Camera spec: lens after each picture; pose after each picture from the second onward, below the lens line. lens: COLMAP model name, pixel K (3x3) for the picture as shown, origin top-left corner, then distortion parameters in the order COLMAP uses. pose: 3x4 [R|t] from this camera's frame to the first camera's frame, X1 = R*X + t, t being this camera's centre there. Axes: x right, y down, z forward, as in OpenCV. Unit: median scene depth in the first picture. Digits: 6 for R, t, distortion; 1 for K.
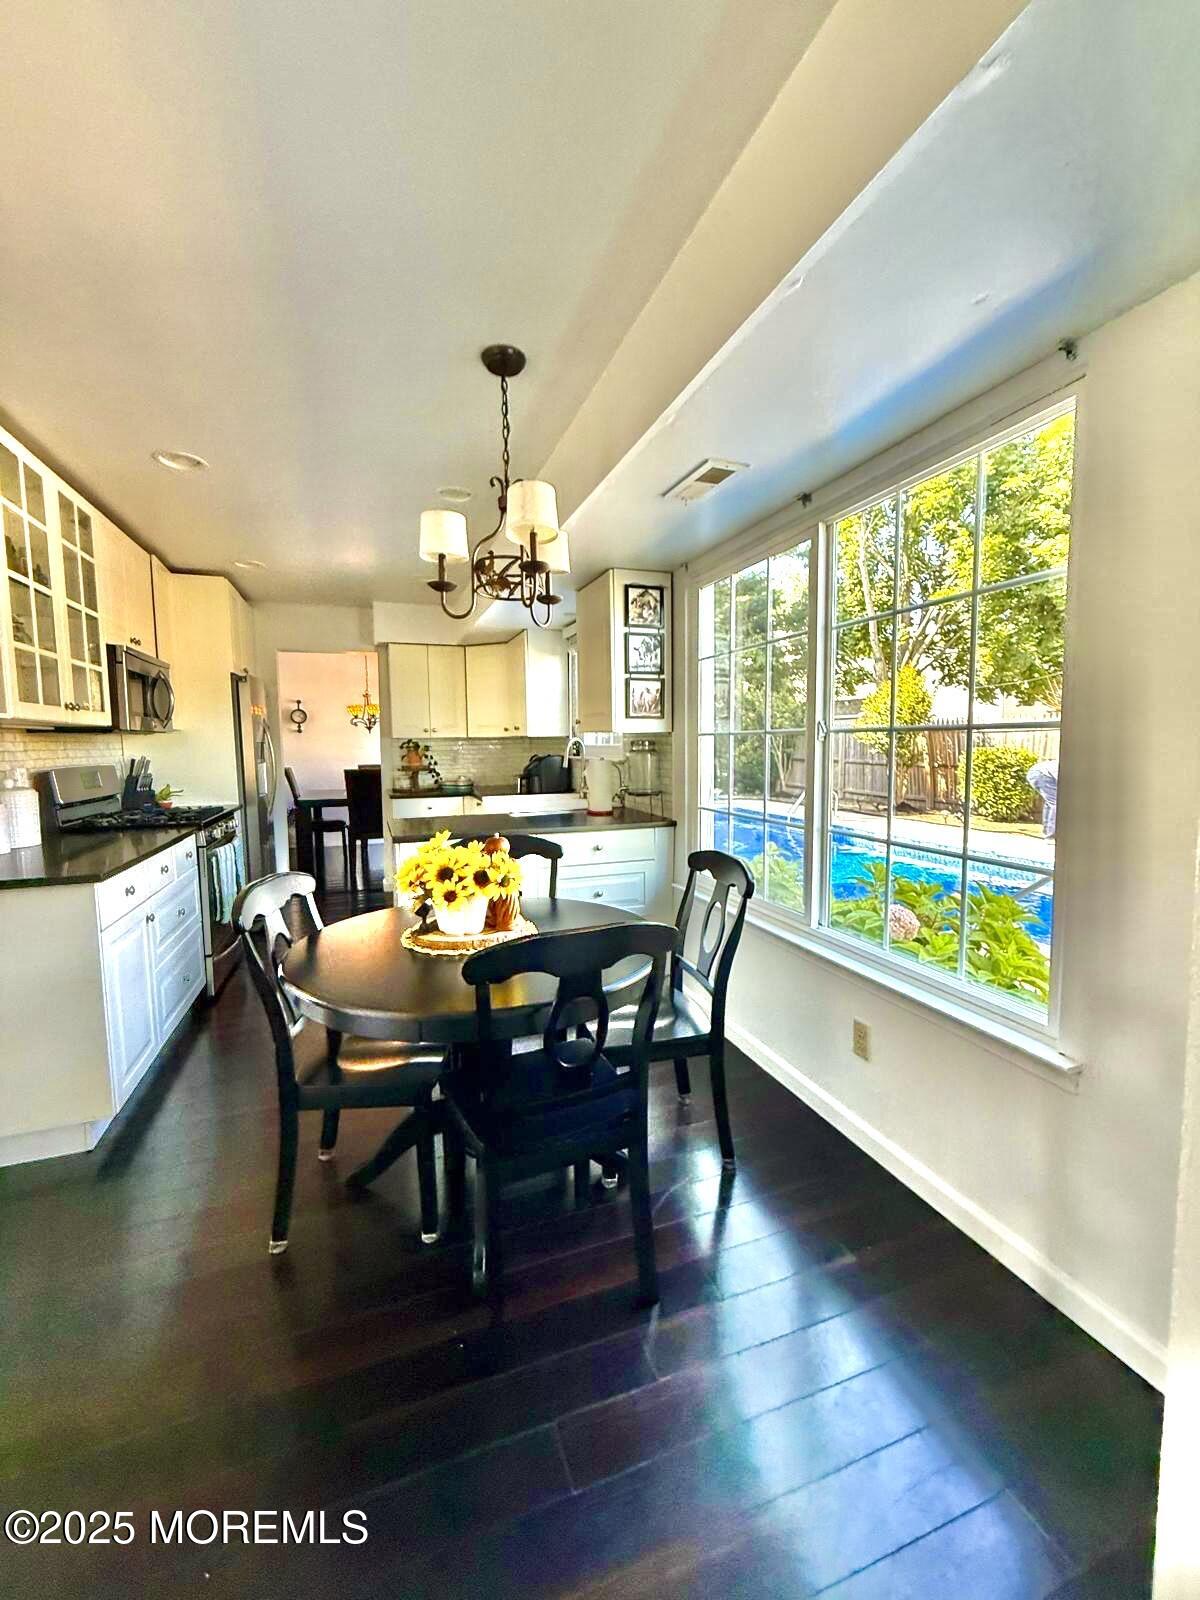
lens RADIAL K [[652.9, 0, 600.0], [0, 652.9, 800.0], [0, 0, 1]] dist [0.000807, -0.000121]
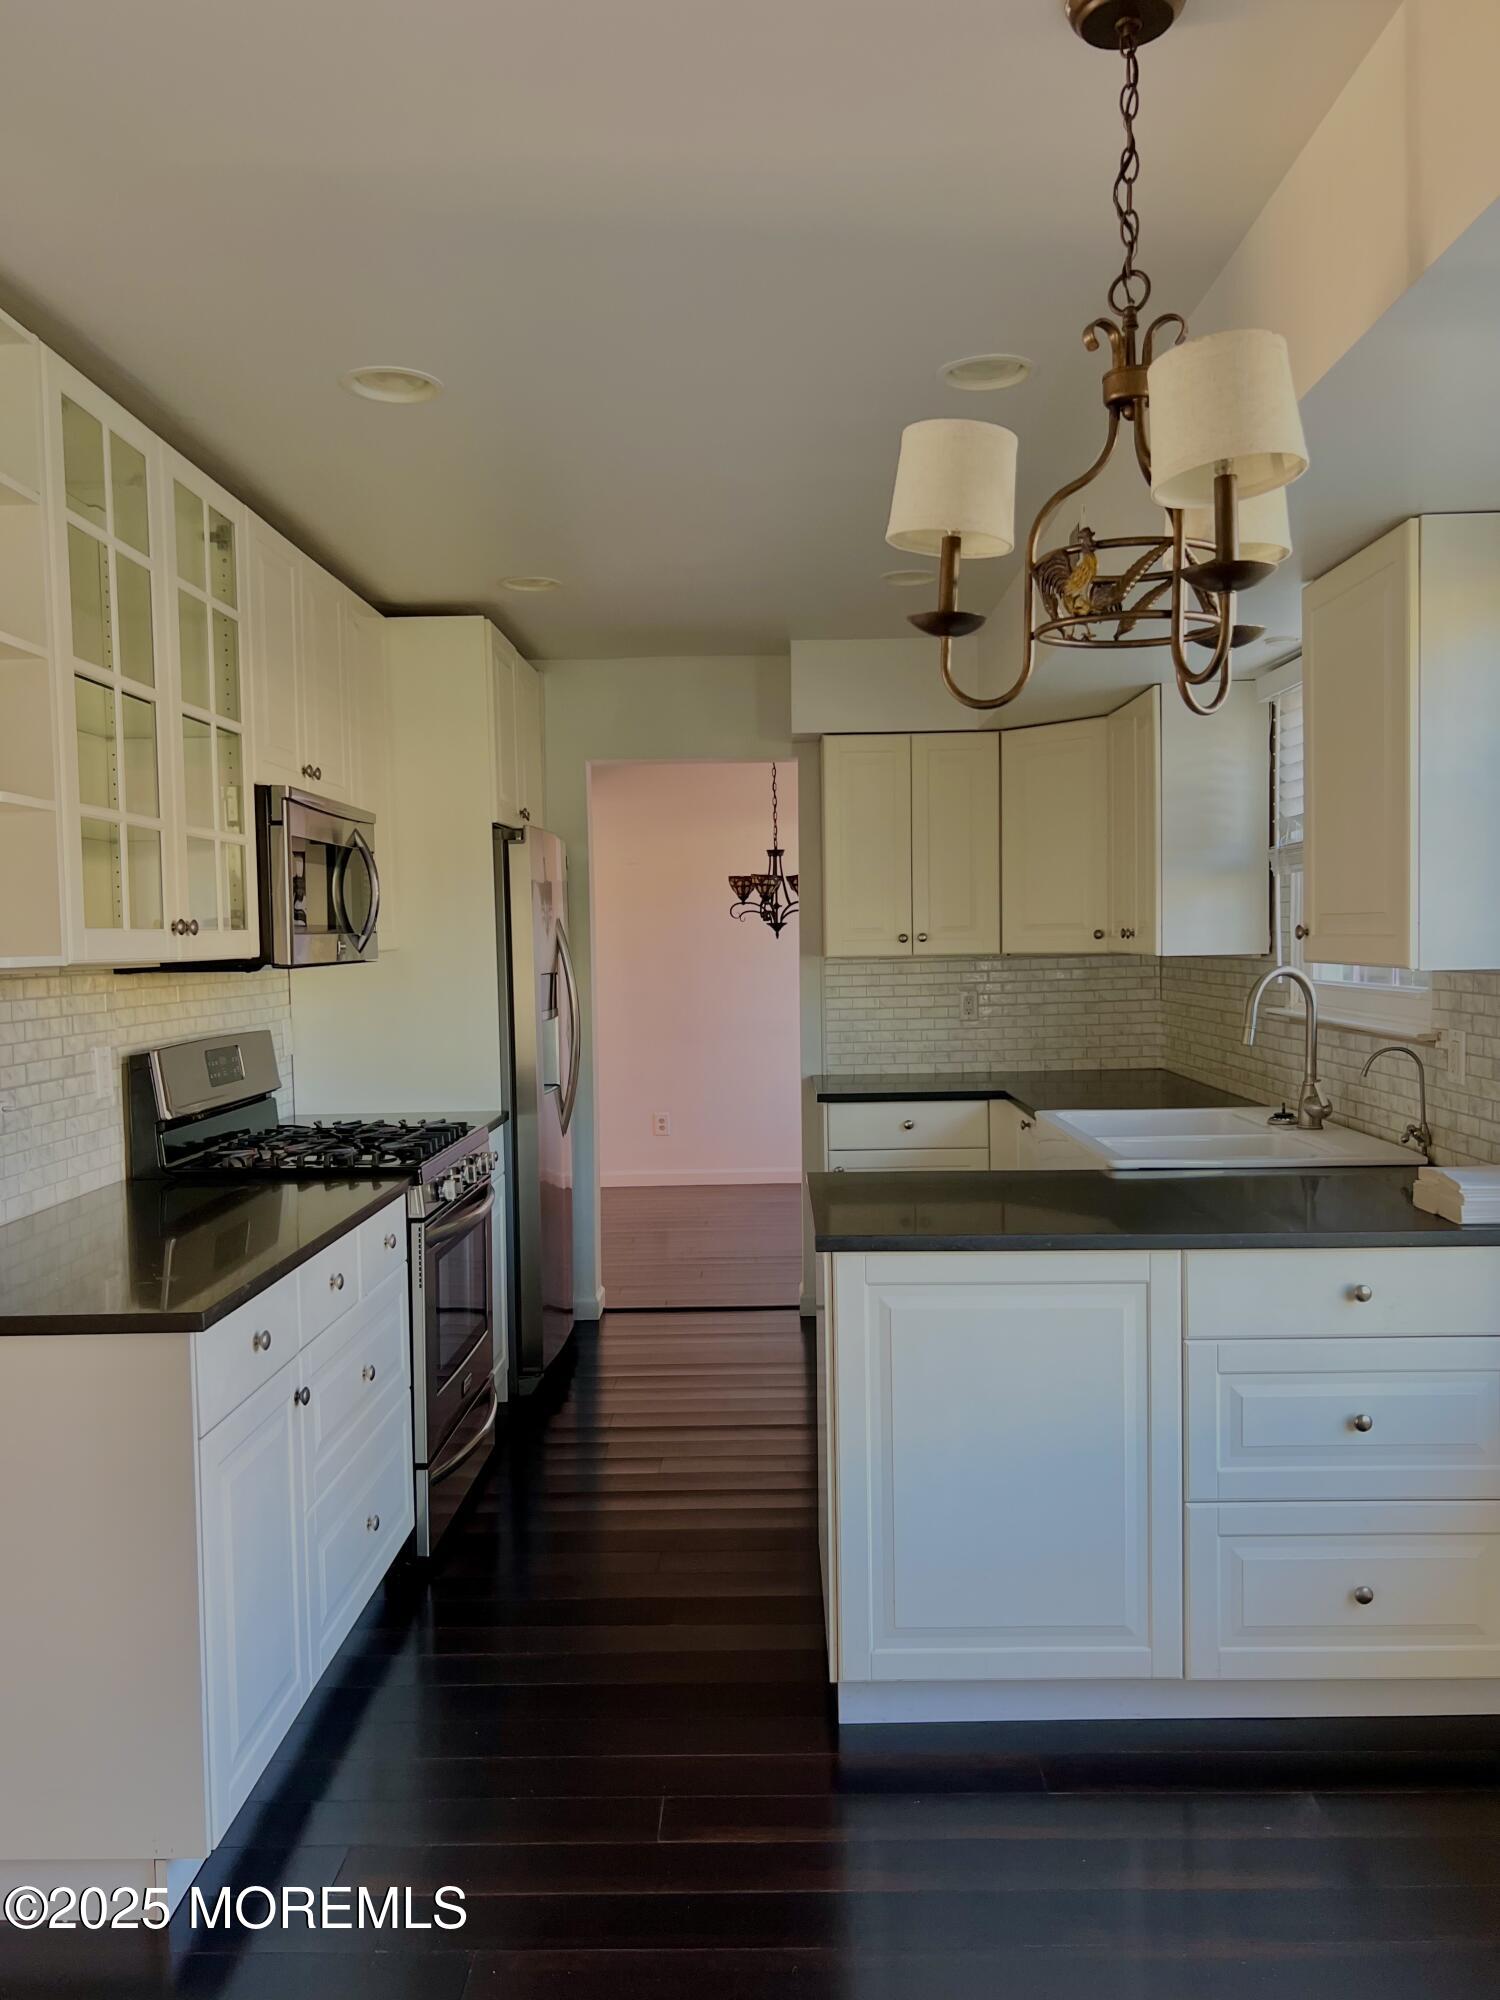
lens RADIAL K [[1461.4, 0, 750.0], [0, 1461.4, 1000.0], [0, 0, 1]] dist [0.008591, -0.002822]
pose [[0.933676, 0.018971, -0.357616, -0.034693], [-0.024817, 0.999623, -0.011764, -0.079434], [0.357258, 0.019858, 0.933795, 0.137289]]
